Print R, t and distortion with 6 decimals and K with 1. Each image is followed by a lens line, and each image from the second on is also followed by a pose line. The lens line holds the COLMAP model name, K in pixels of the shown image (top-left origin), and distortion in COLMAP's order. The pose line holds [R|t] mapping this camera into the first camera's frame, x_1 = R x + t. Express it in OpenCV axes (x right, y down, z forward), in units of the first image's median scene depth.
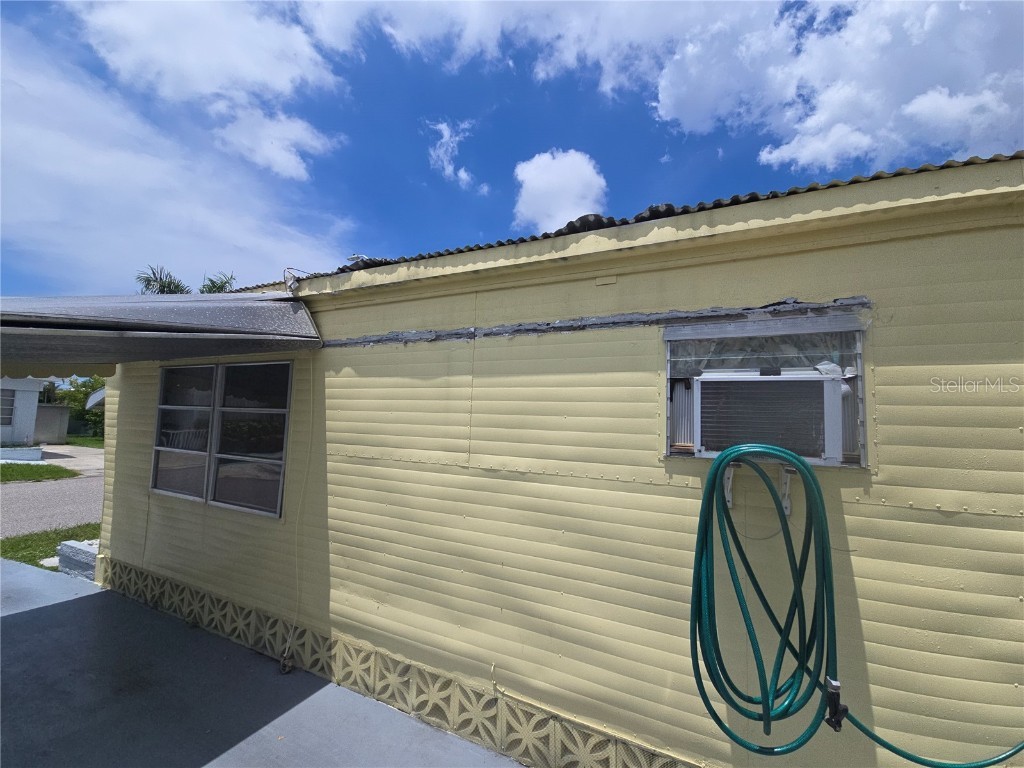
lens RADIAL K [[418.6, 0, 508.6], [0, 418.6, 388.3], [0, 0, 1]] dist [0.015512, -0.010417]
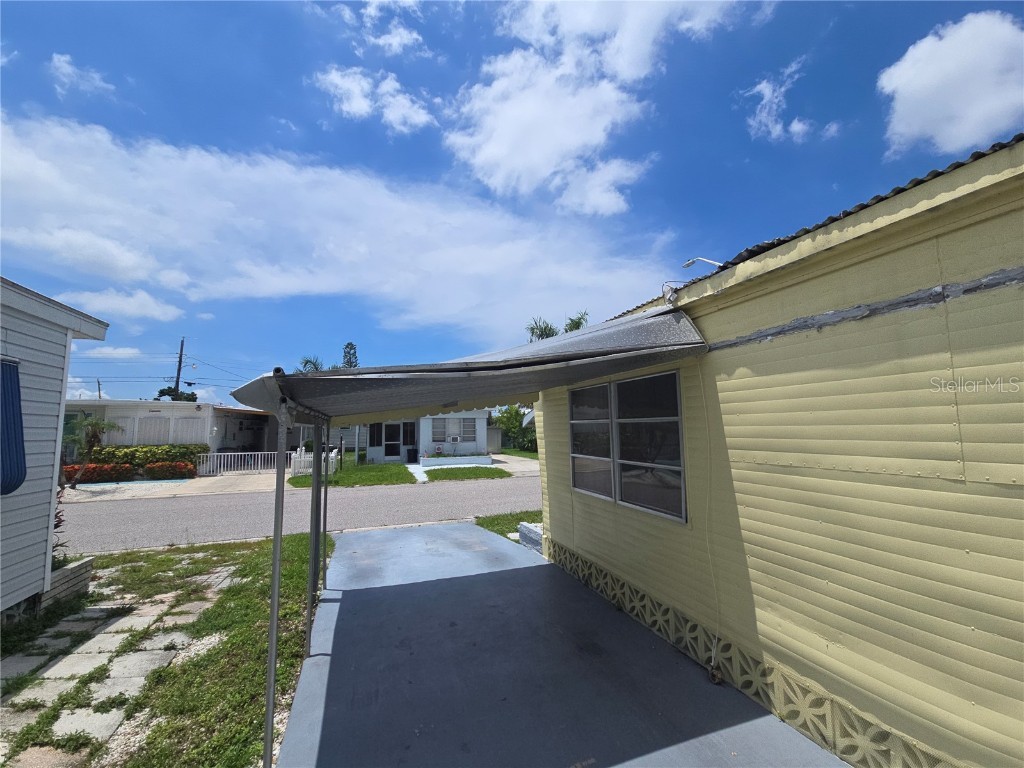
lens RADIAL K [[418.6, 0, 508.6], [0, 418.6, 388.3], [0, 0, 1]] dist [0.015512, -0.010417]
pose [[0.709524, -0.107206, -0.696479, -0.107267], [0.090046, 0.994051, -0.061278, 0.005884], [0.698905, -0.019237, 0.714956, -0.028369]]
